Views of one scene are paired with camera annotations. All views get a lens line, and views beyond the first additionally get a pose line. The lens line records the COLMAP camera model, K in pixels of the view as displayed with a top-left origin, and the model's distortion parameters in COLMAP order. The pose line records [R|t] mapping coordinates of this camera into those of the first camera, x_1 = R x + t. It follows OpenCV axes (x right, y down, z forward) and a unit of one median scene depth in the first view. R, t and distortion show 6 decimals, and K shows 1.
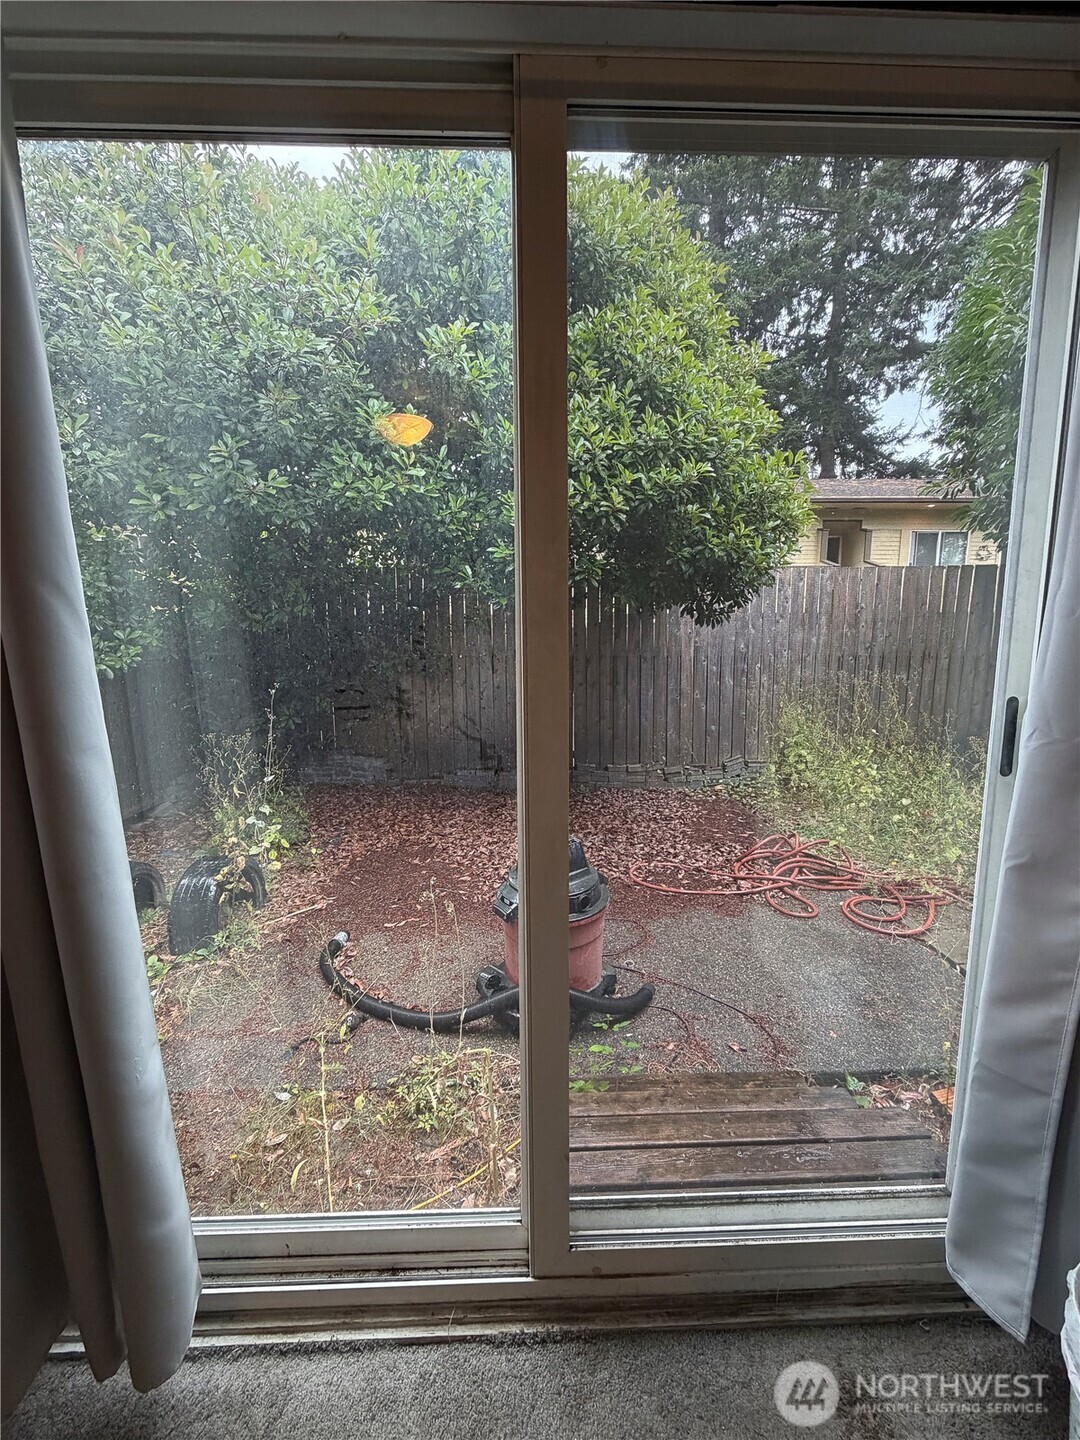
lens RADIAL K [[570.2, 0, 537.9], [0, 570.2, 717.9], [0, 0, 1]] dist [-0.003527, 0.000202]
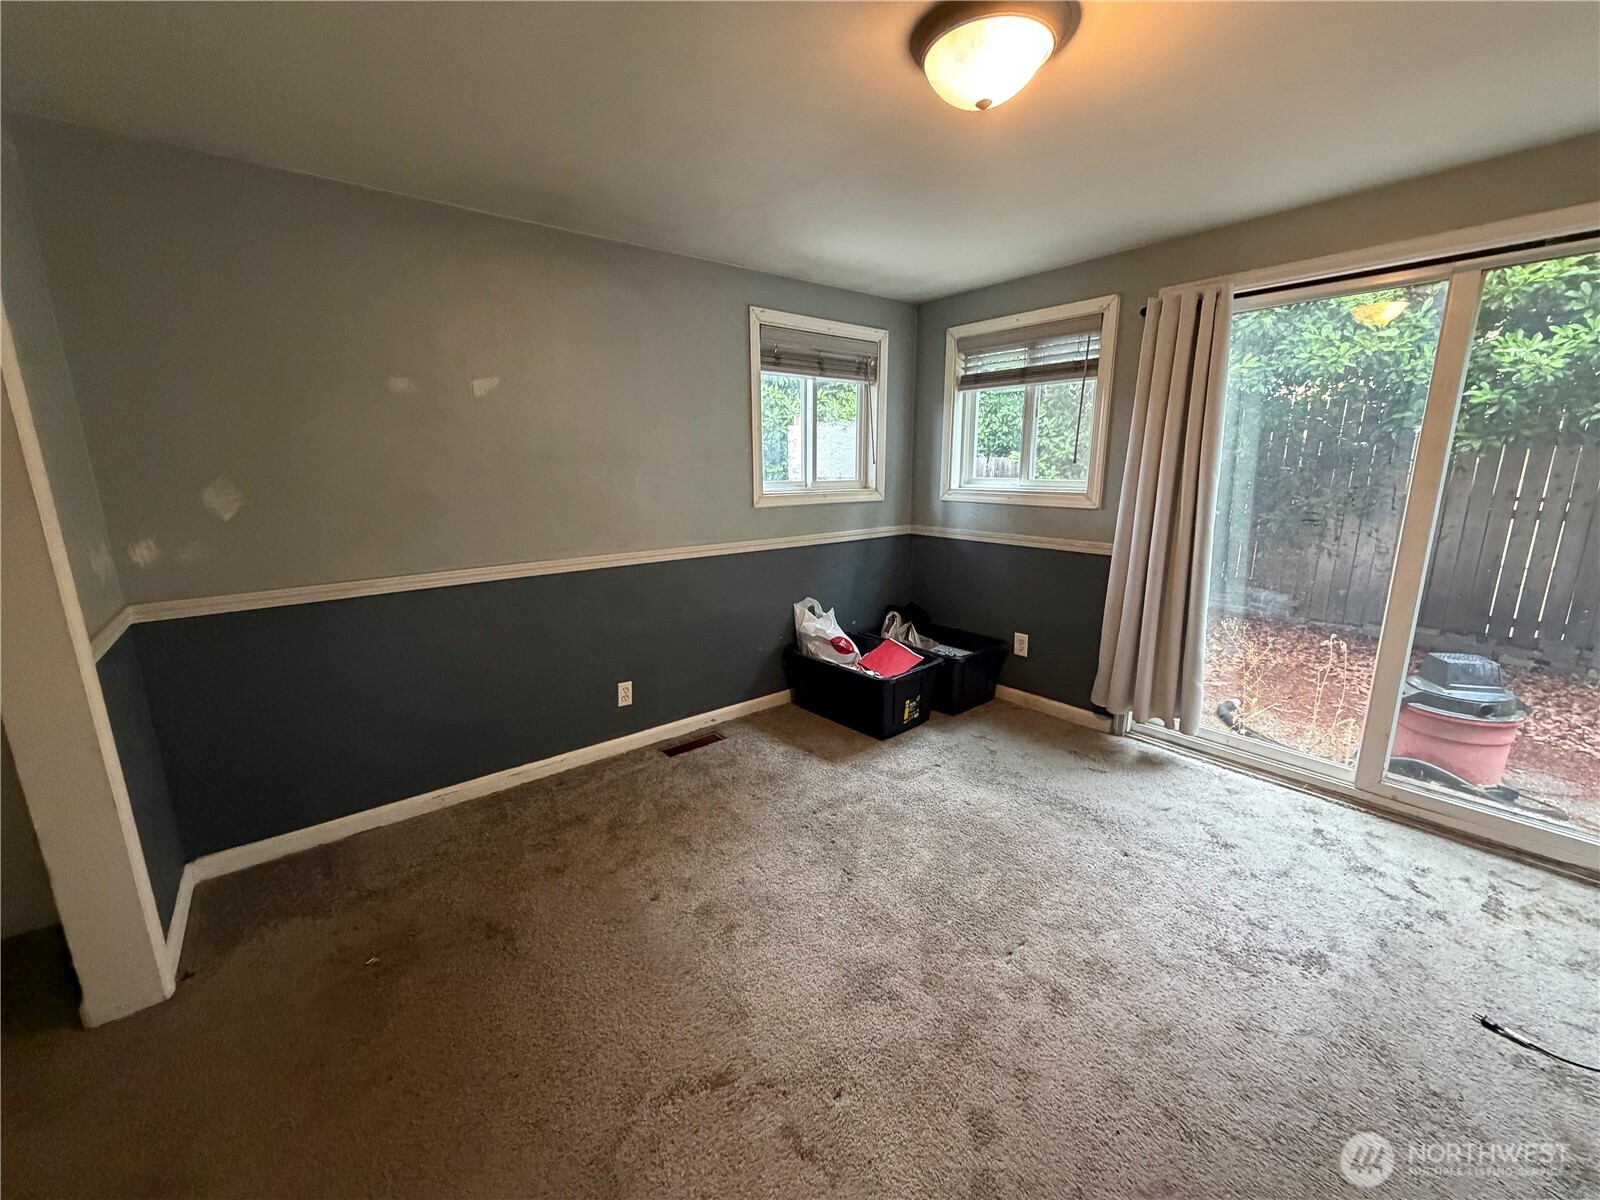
lens RADIAL K [[633.5, 0, 793.8], [0, 633.5, 600.7], [0, 0, 1]] dist [-0.003527, 0.000202]
pose [[0.597901, 0.168254, -0.783712, 0.148734], [-0.108895, 0.985707, 0.128543, 0.061818], [0.794139, 0.008486, 0.607677, -0.682265]]
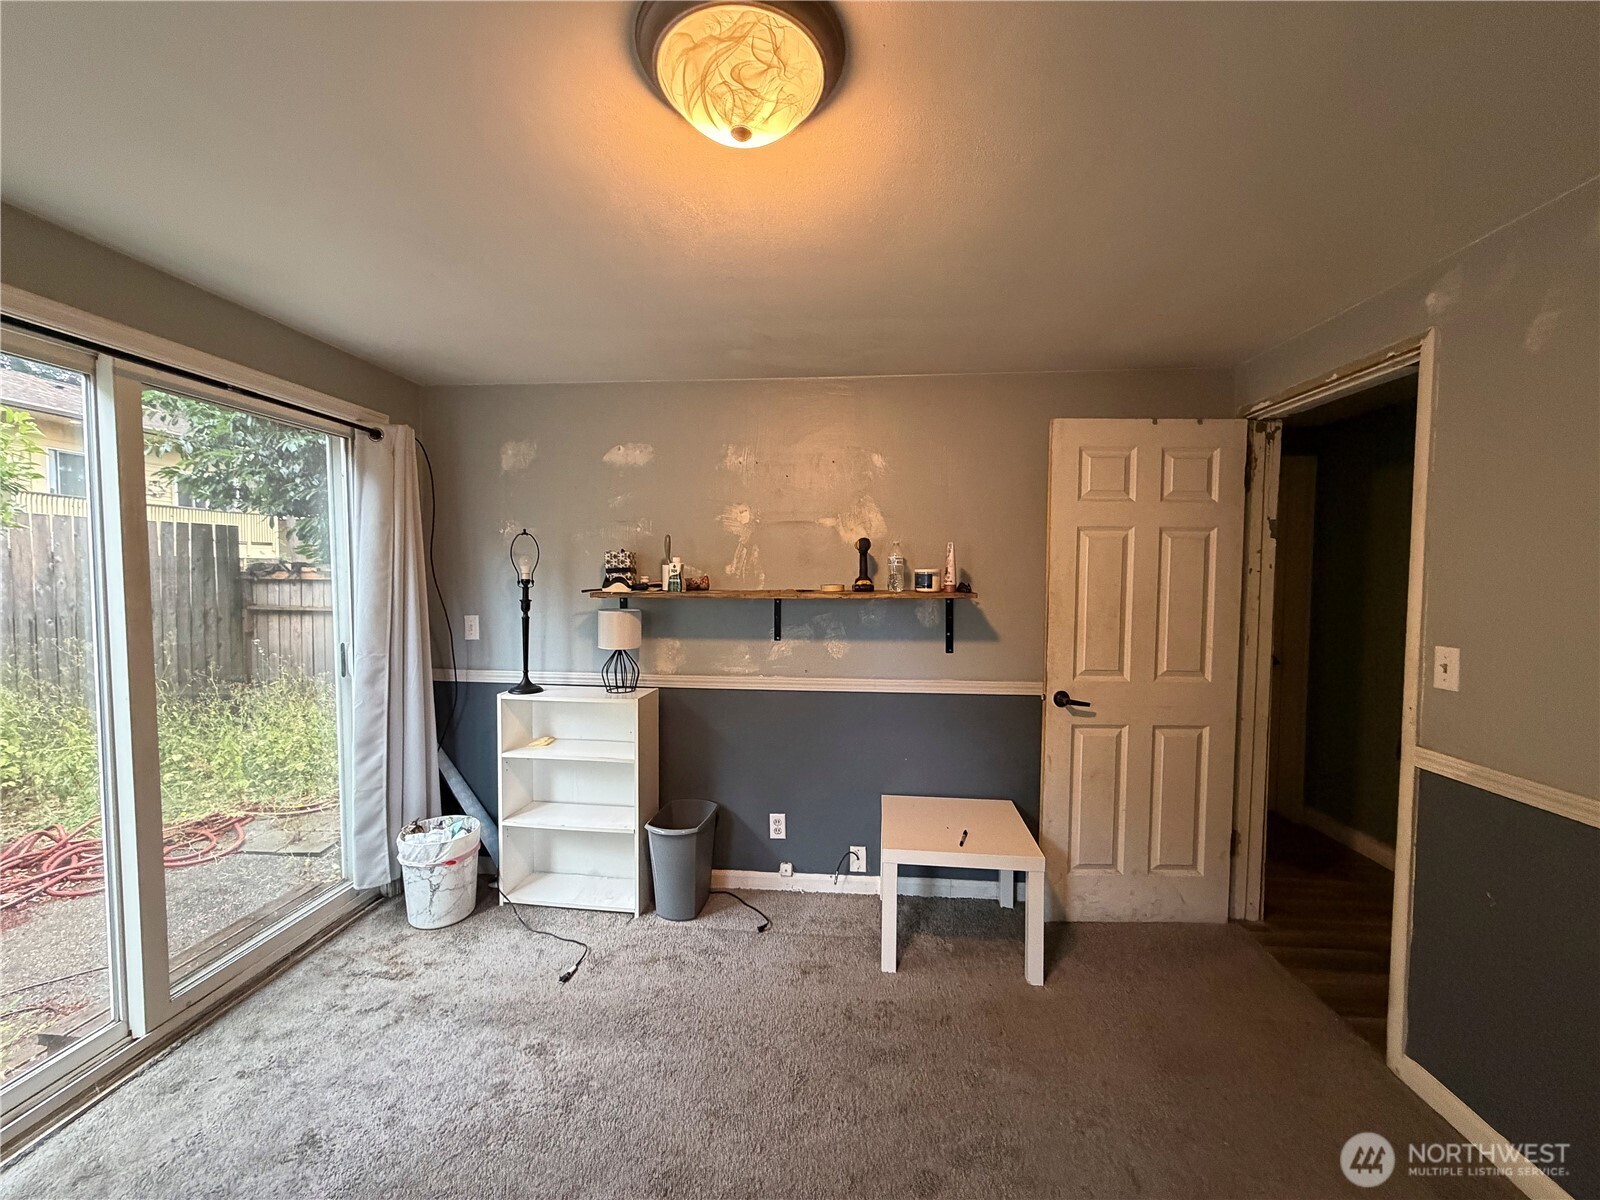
lens RADIAL K [[633.5, 0, 796.1], [0, 633.5, 605.7], [0, 0, 1]] dist [-0.003527, 0.000202]
pose [[0.108894, -0.044095, 0.993075, -0.472871], [0.138730, 0.989913, 0.028742, -0.000868], [-0.984325, 0.134640, 0.113912, -0.360240]]
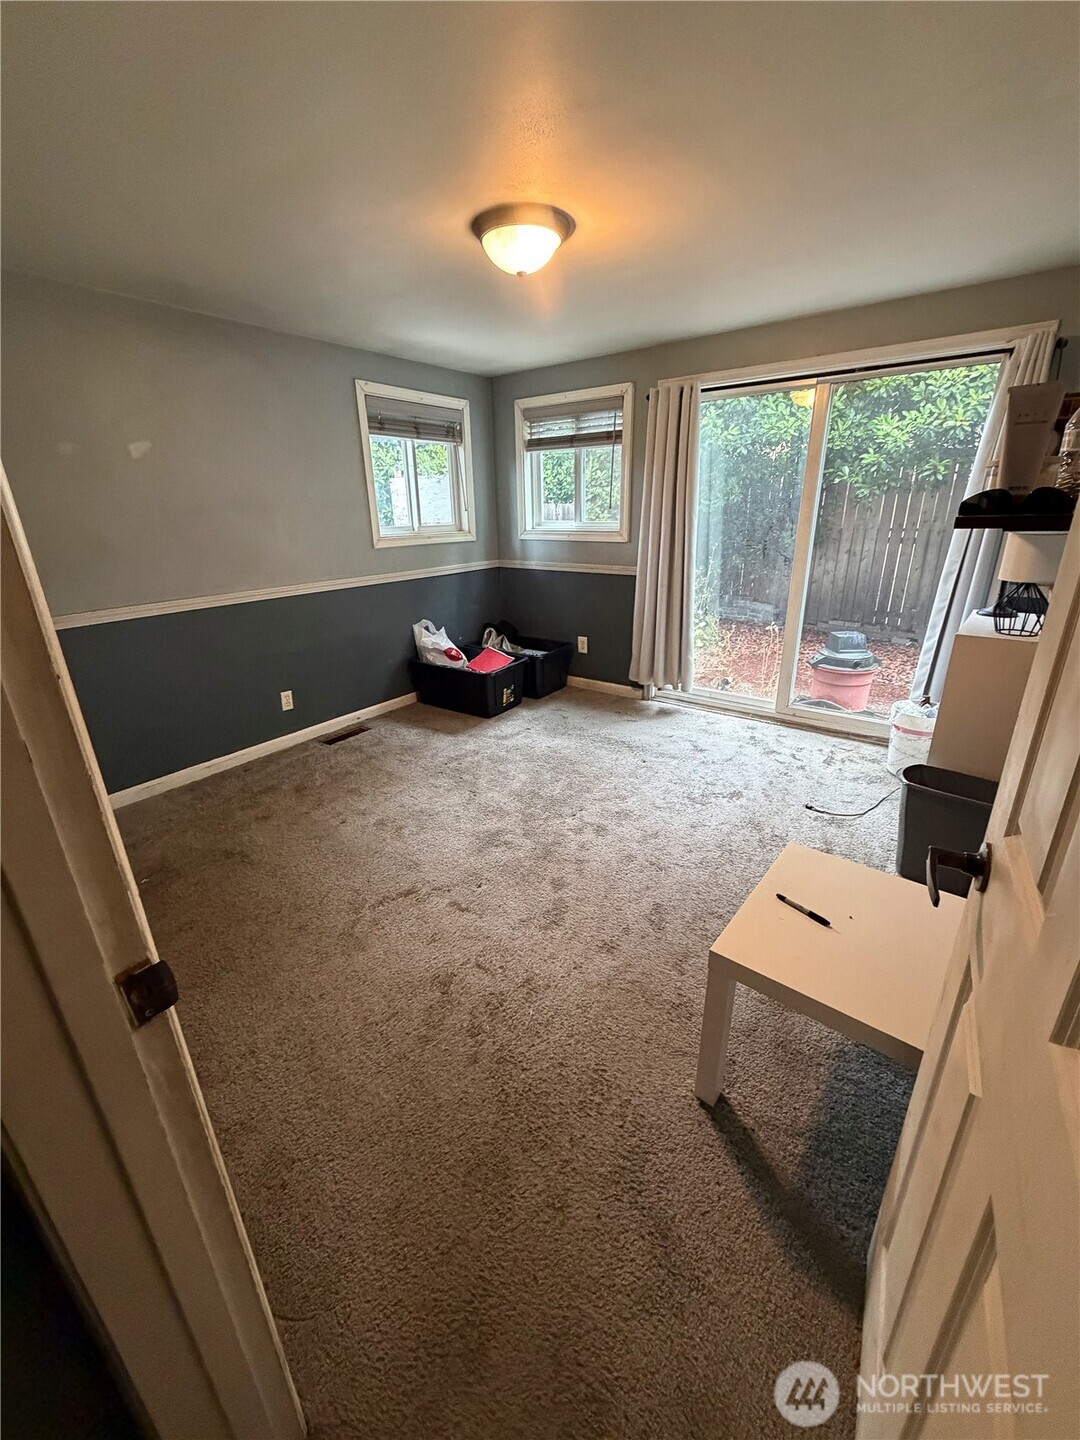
lens RADIAL K [[570.2, 0, 542.3], [0, 570.2, 715.7], [0, 0, 1]] dist [-0.003527, 0.000202]
pose [[0.780909, 0.204179, -0.590333, 0.300622], [-0.073616, 0.968565, 0.237617, 0.080769], [0.620292, -0.142100, 0.771392, -0.838635]]
